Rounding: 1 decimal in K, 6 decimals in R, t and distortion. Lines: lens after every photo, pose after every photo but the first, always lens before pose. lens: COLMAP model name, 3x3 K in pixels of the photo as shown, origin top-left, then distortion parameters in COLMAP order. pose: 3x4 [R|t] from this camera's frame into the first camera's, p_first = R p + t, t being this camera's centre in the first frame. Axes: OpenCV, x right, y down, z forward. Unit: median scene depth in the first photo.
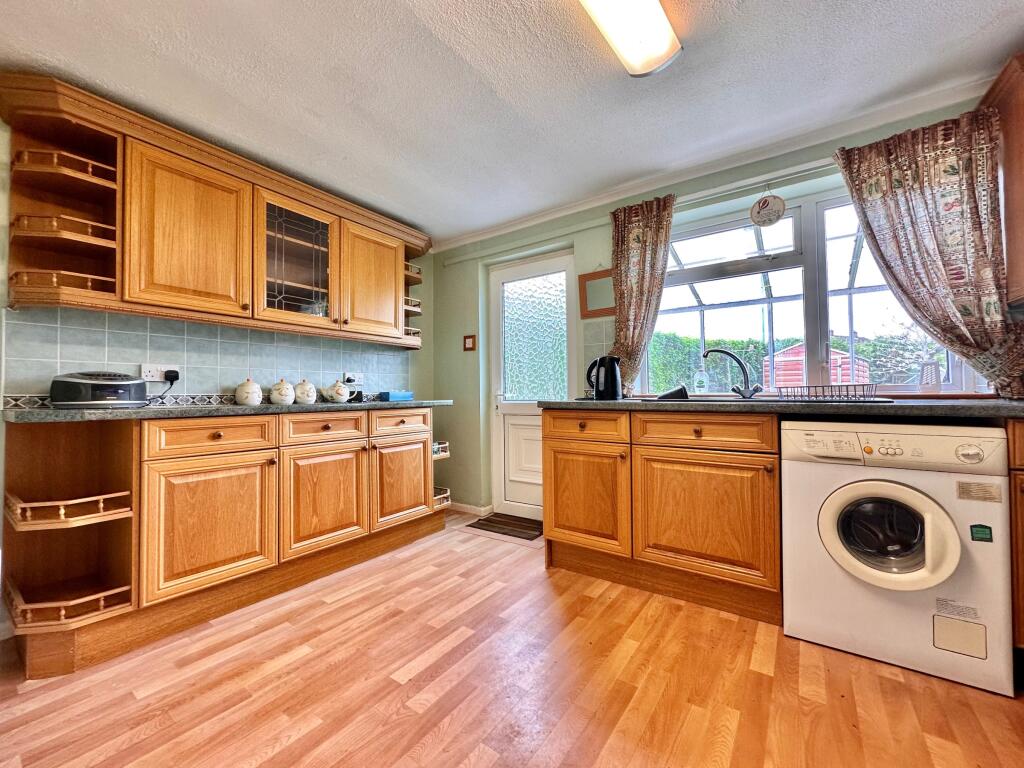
lens RADIAL K [[411.5, 0, 509.1], [0, 411.5, 386.1], [0, 0, 1]] dist [0.001079, 0.000557]
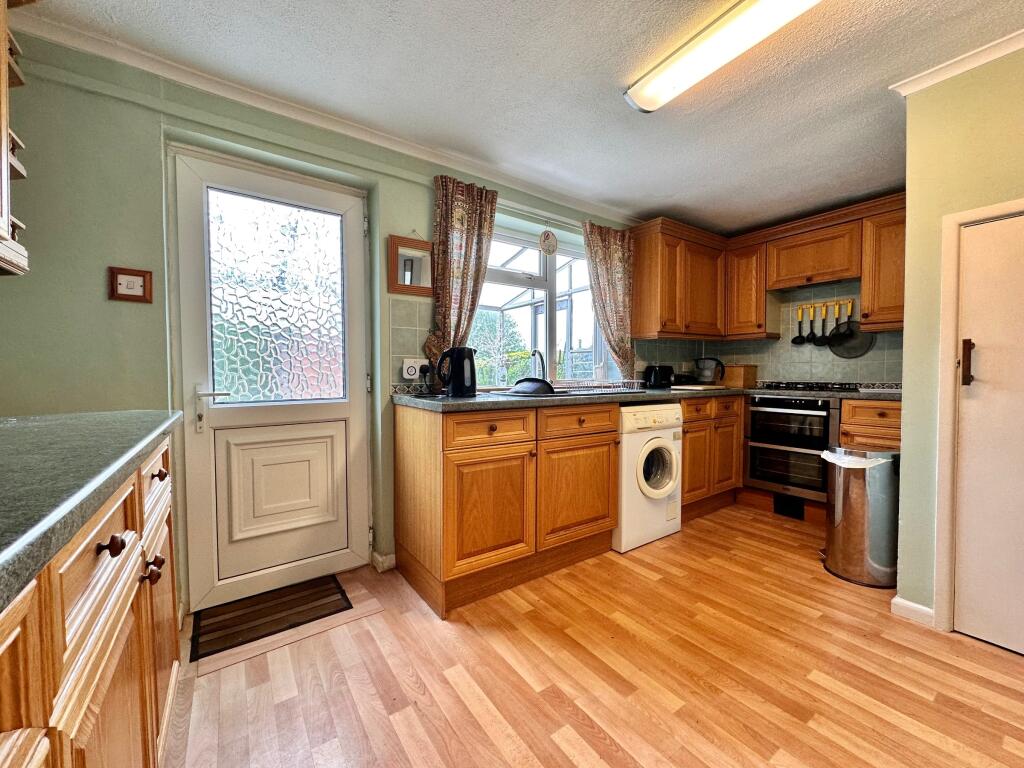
lens RADIAL K [[411.5, 0, 511.3], [0, 411.5, 384.6], [0, 0, 1]] dist [0.001079, 0.000557]
pose [[0.331859, -0.019403, 0.943129, -0.641326], [-0.017466, 0.999491, 0.026708, -0.019799], [-0.943167, -0.025336, 0.331351, 0.702791]]
